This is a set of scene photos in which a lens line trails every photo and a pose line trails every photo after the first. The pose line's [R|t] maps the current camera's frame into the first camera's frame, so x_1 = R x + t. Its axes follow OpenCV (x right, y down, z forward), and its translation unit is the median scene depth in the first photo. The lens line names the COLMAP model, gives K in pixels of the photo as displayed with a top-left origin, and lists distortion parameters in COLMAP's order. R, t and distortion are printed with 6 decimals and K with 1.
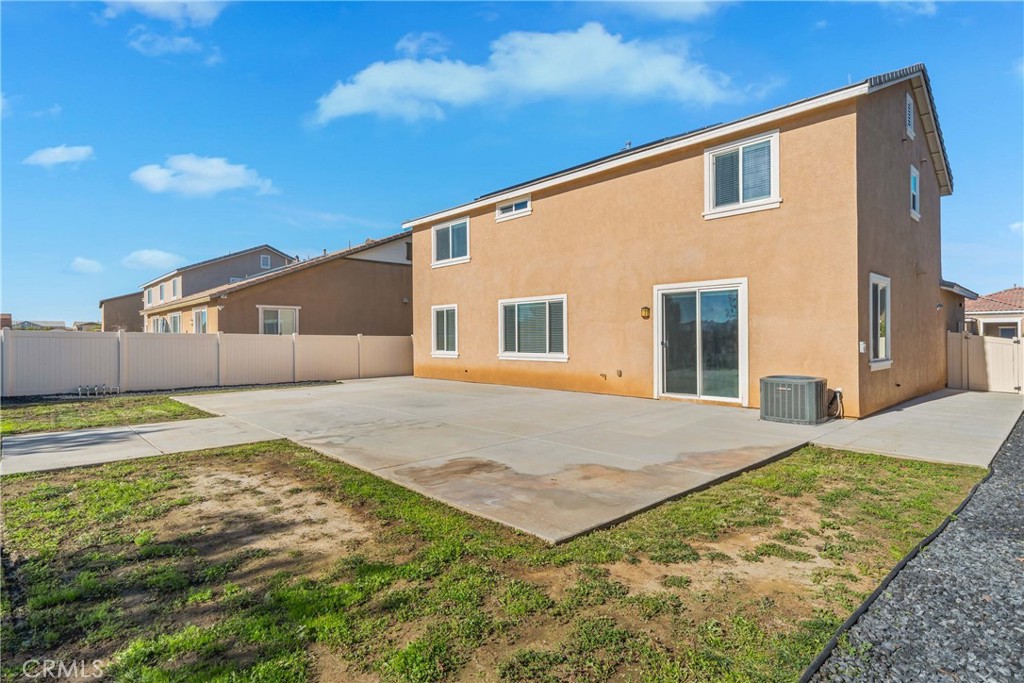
lens RADIAL K [[516.5, 0, 514.8], [0, 516.5, 334.4], [0, 0, 1]] dist [0.003847, -0.000390]
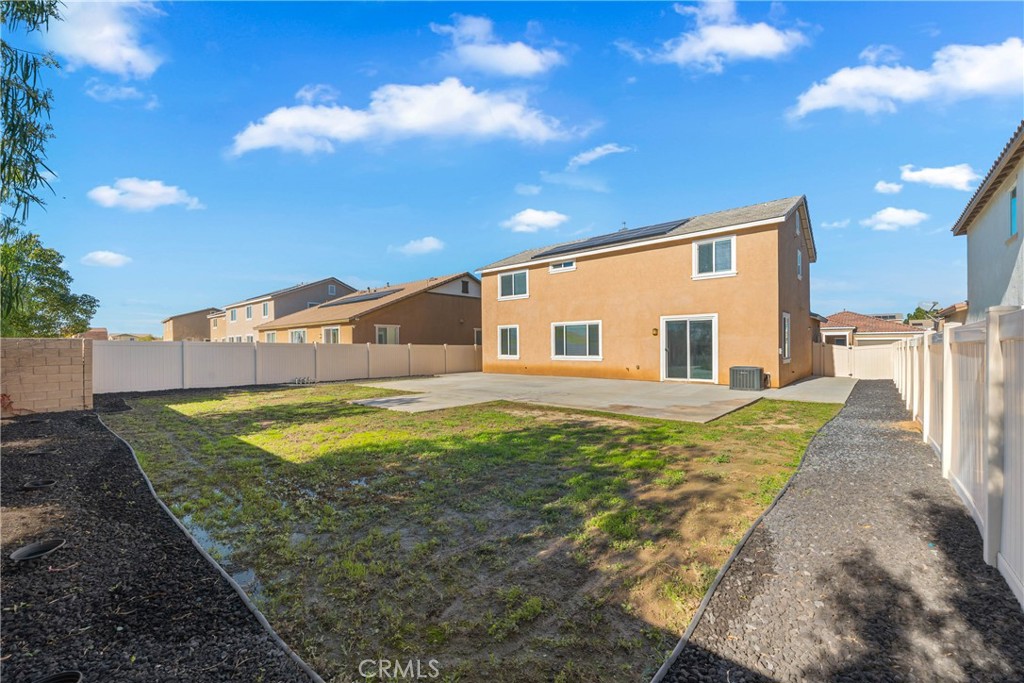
lens RADIAL K [[412.9, 0, 508.2], [0, 412.9, 346.2], [0, 0, 1]] dist [-0.004824, -0.000062]
pose [[0.996173, -0.001829, 0.087380, -0.293090], [0.001129, 0.999967, 0.008056, -0.004634], [-0.087392, -0.007927, 0.996142, -0.273496]]
